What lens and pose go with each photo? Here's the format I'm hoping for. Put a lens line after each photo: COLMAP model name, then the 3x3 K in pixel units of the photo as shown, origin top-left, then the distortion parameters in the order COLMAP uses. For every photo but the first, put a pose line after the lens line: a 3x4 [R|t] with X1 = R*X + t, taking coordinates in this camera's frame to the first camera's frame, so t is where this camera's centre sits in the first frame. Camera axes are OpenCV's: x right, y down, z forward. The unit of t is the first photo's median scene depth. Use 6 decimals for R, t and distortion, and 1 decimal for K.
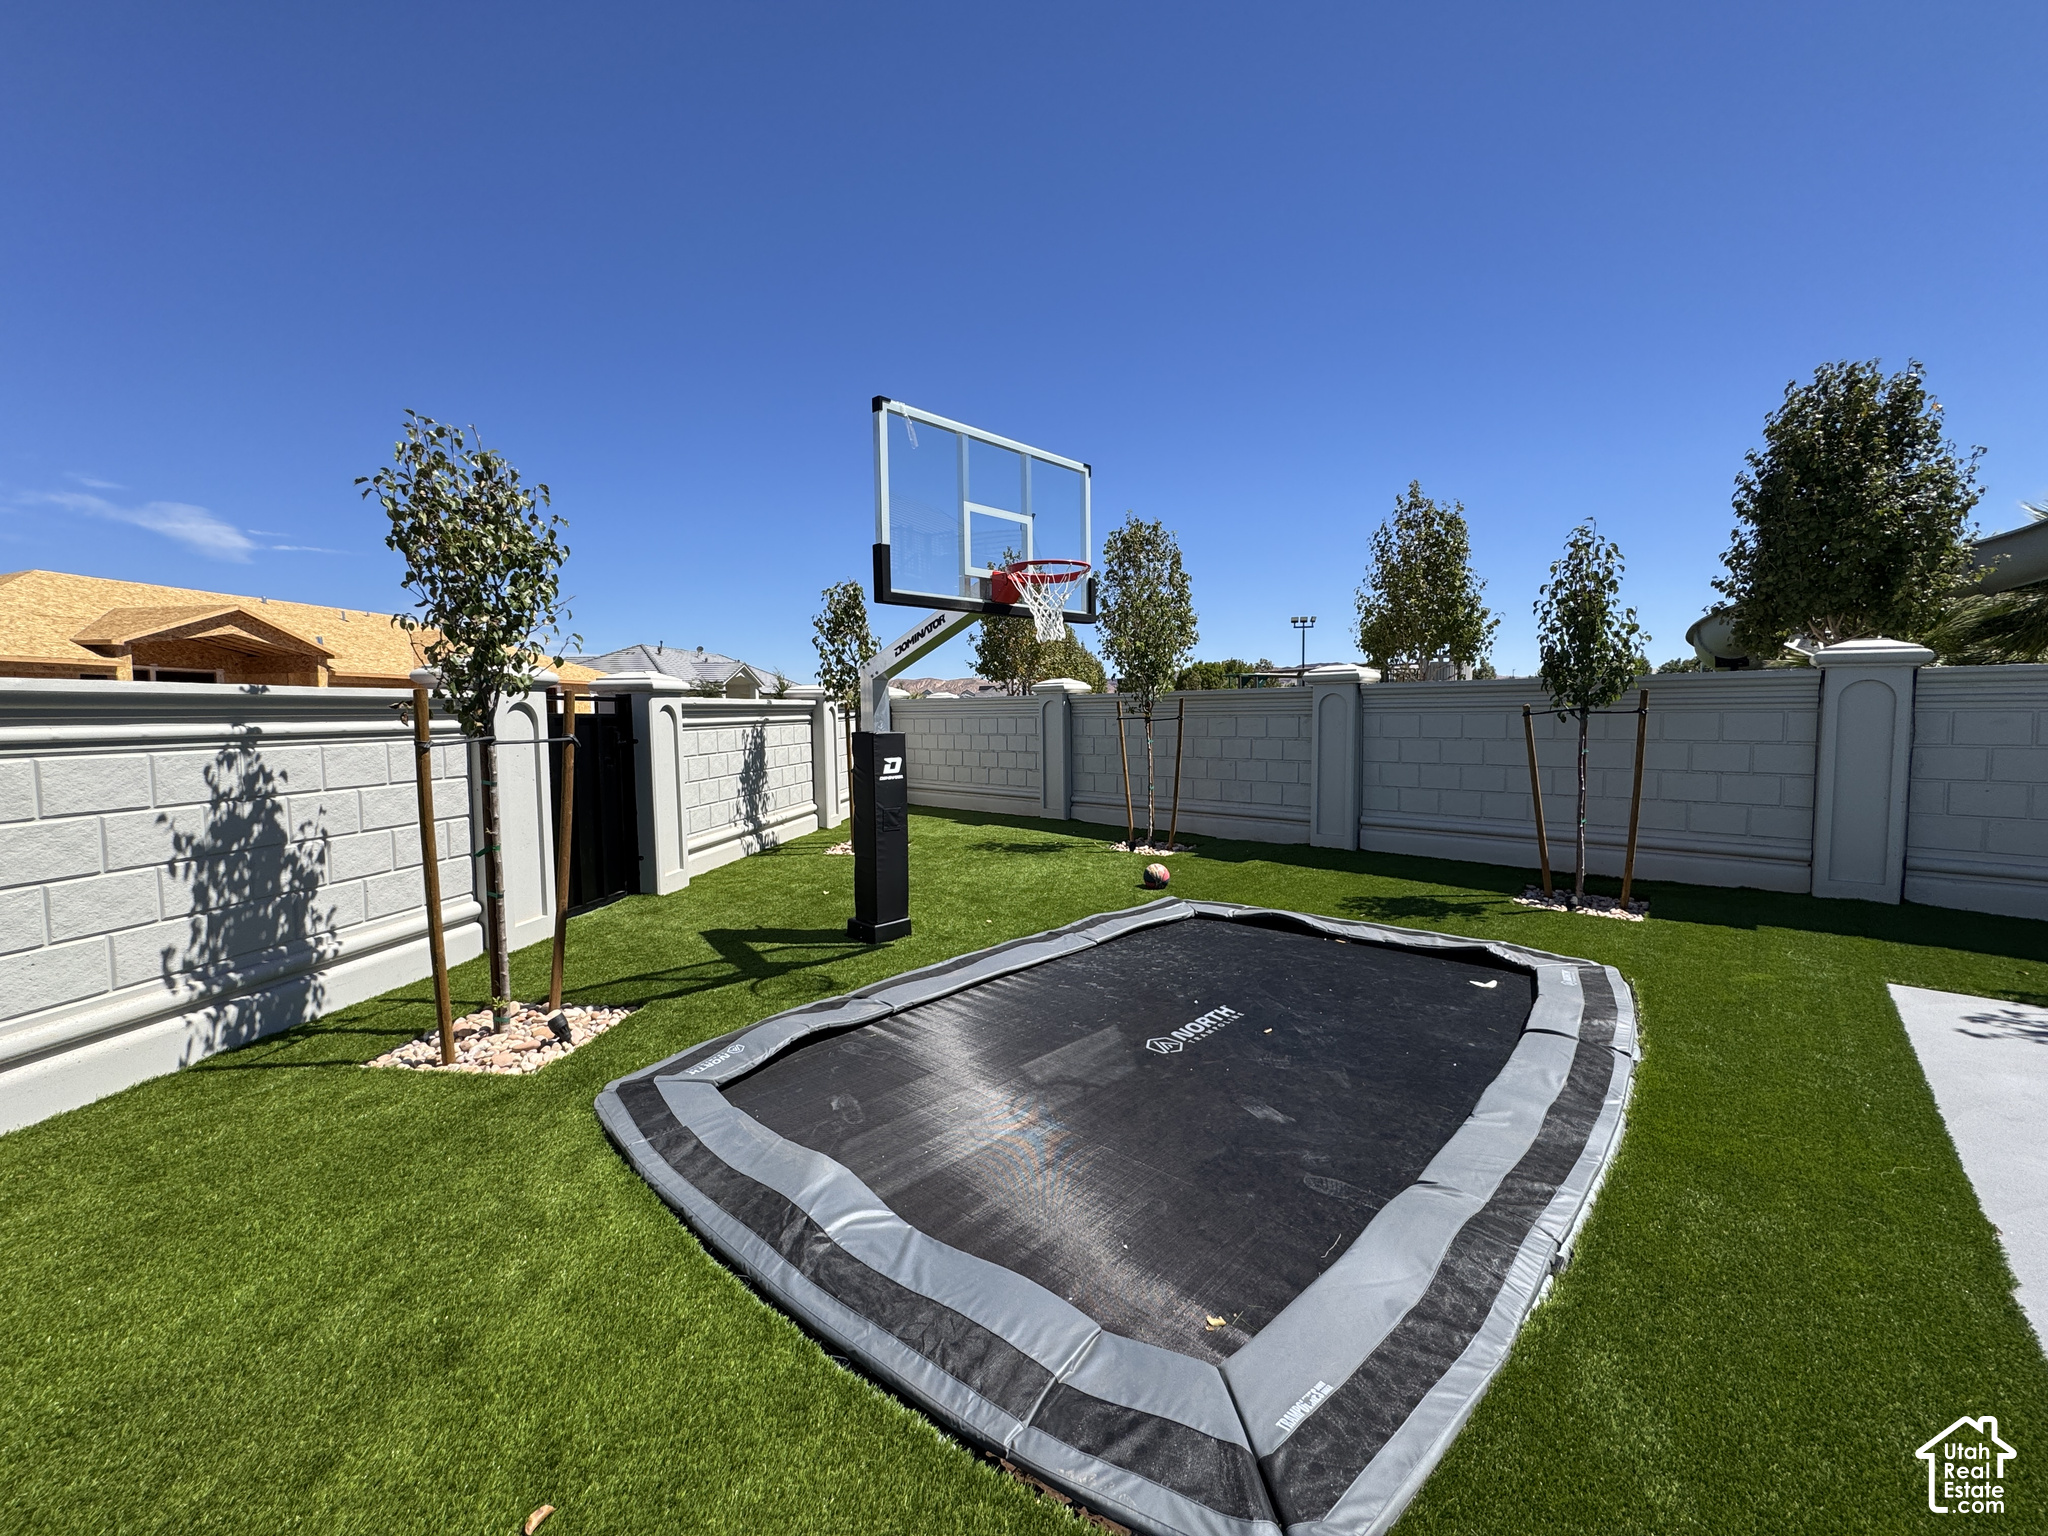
lens RADIAL K [[816.1, 0, 1022.6], [0, 816.1, 764.9], [0, 0, 1]] dist [-0.001449, 0.000278]
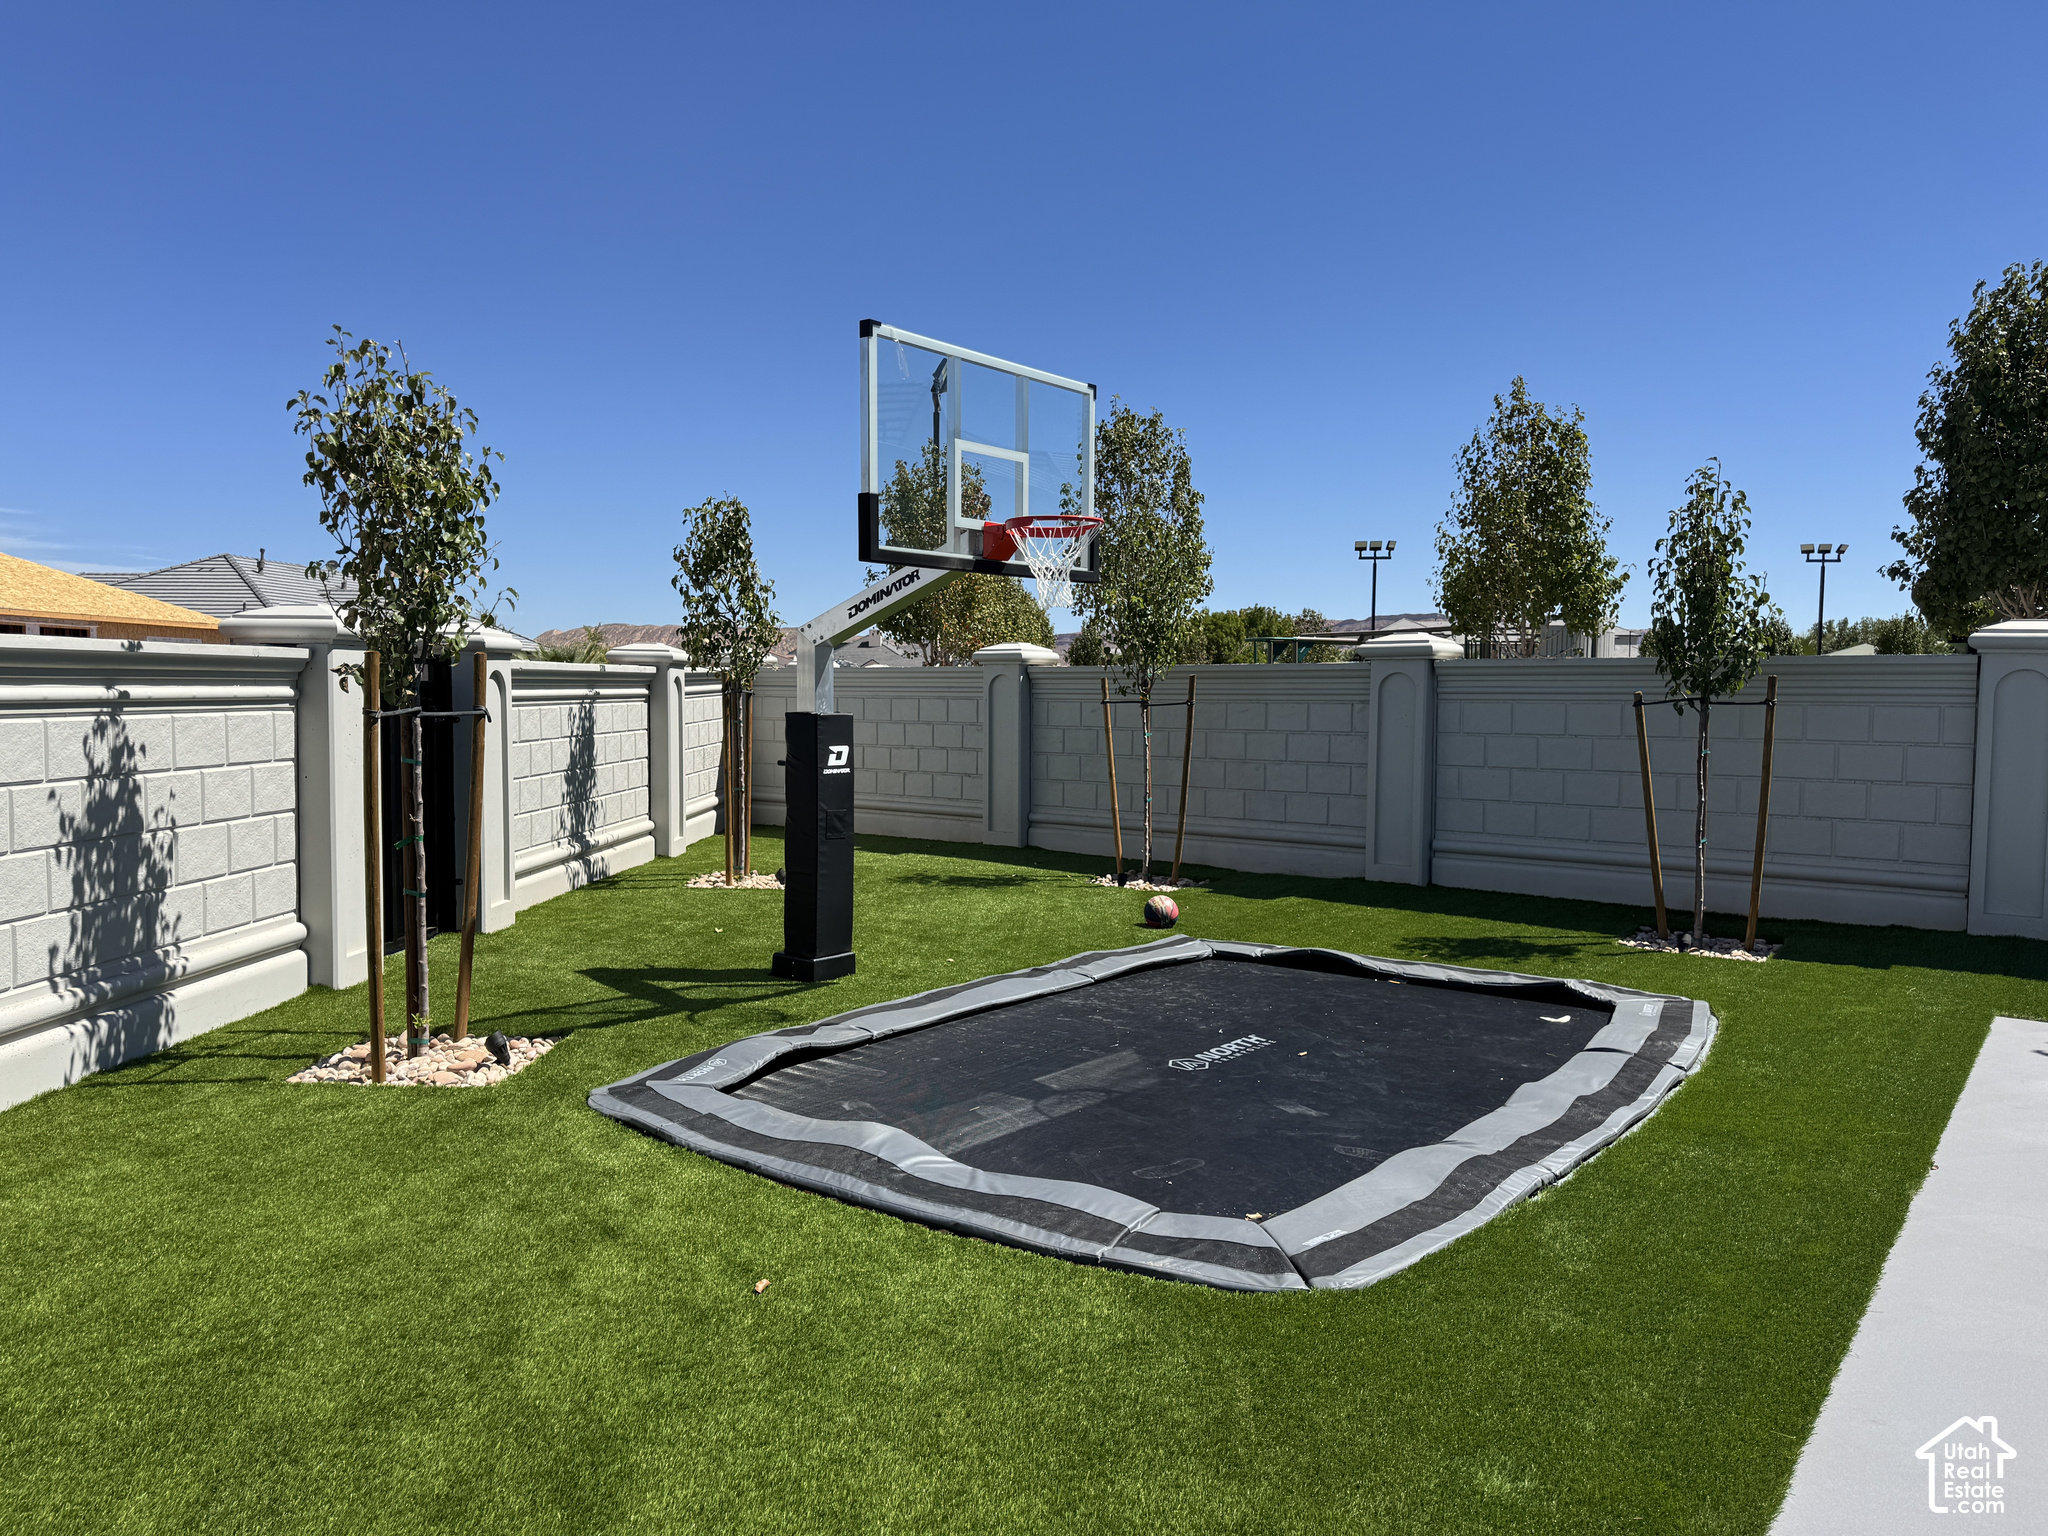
lens RADIAL K [[1393.6, 0, 1010.8], [0, 1393.6, 771.9], [0, 0, 1]] dist [0.139809, -0.205097]
pose [[0.996787, 0.013981, 0.078874, -0.097329], [-0.013495, 0.999887, -0.006695, 0.022688], [-0.078958, 0.005609, 0.996862, -0.347810]]
